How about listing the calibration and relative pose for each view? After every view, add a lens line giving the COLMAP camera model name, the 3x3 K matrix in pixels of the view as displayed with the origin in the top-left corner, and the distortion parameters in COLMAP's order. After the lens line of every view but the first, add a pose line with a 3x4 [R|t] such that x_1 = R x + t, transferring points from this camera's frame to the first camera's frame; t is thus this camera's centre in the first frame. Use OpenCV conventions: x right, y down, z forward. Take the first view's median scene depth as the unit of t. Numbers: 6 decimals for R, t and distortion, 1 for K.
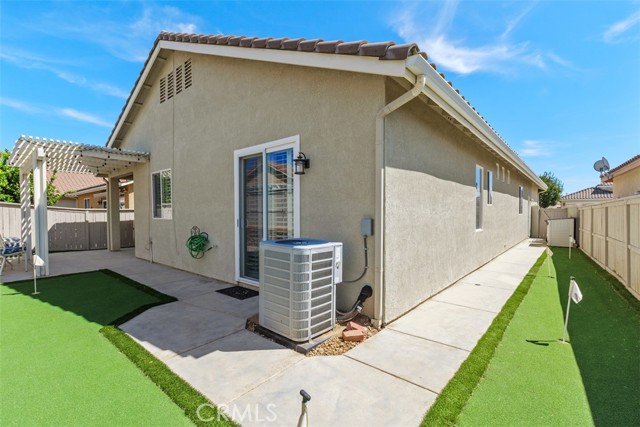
lens RADIAL K [[292.6, 0, 317.2], [0, 292.6, 217.2], [0, 0, 1]] dist [0.001964, 0.000469]
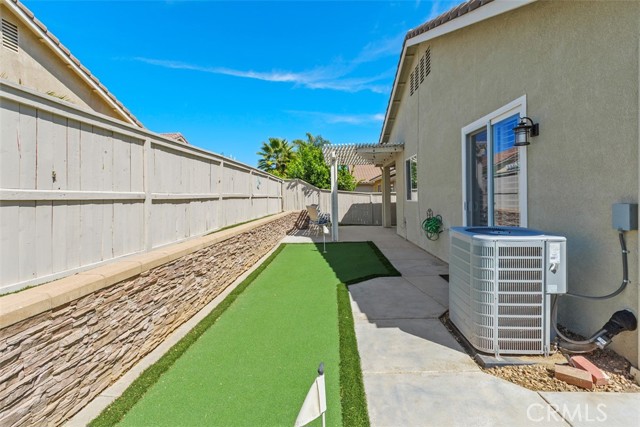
lens RADIAL K [[292.6, 0, 318.6], [0, 292.6, 197.5], [0, 0, 1]] dist [0.001964, 0.000469]
pose [[0.626501, -0.006123, -0.779396, 0.207910], [0.002053, 0.999979, -0.006206, -0.003381], [0.779418, 0.002288, 0.626500, 0.083874]]
